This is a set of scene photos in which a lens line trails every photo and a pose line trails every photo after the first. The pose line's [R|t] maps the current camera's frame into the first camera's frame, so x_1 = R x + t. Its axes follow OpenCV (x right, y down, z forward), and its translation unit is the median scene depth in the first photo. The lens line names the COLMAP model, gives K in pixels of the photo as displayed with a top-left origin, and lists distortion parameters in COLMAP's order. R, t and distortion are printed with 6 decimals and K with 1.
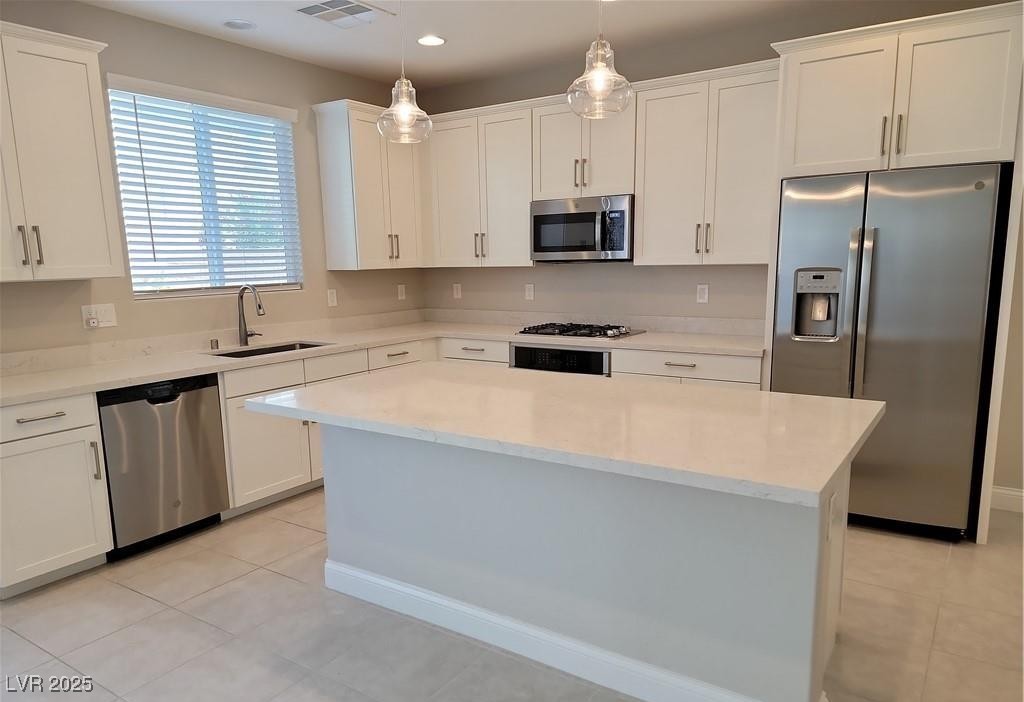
lens RADIAL K [[698.9, 0, 512.0], [0, 698.9, 351.0], [0, 0, 1]] dist [0.029401, -0.004698]
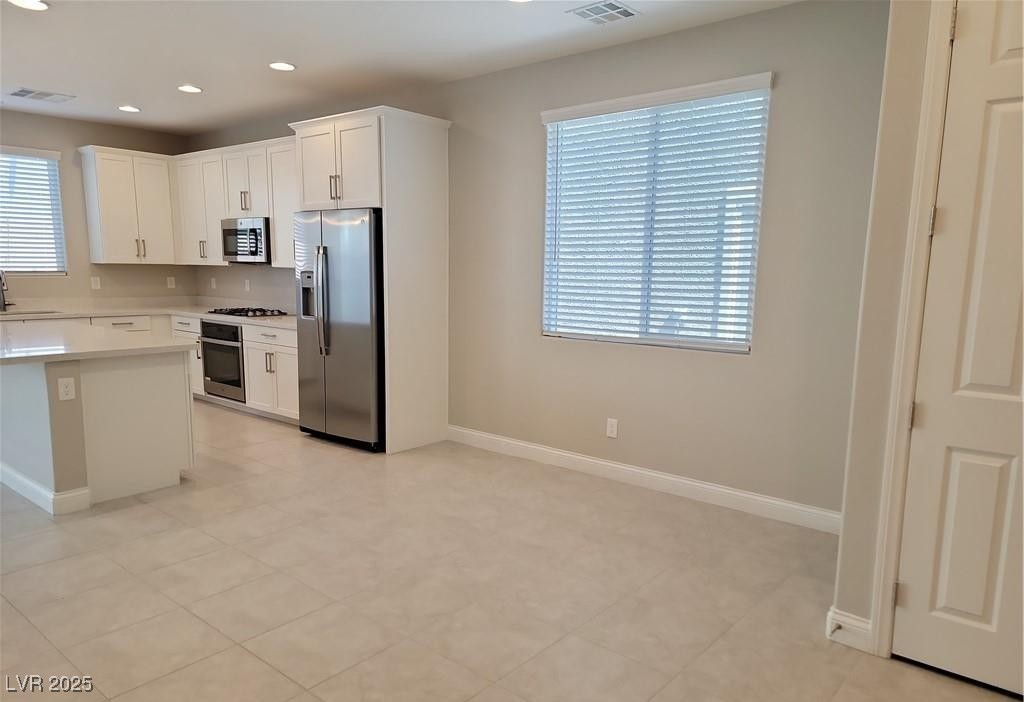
lens RADIAL K [[698.9, 0, 512.0], [0, 698.9, 351.0], [0, 0, 1]] dist [0.029401, -0.004698]
pose [[0.994055, 0.045022, -0.099137, 0.759922], [-0.046015, 0.998911, -0.007753, 0.034624], [0.098680, 0.012269, 0.995044, -0.346004]]
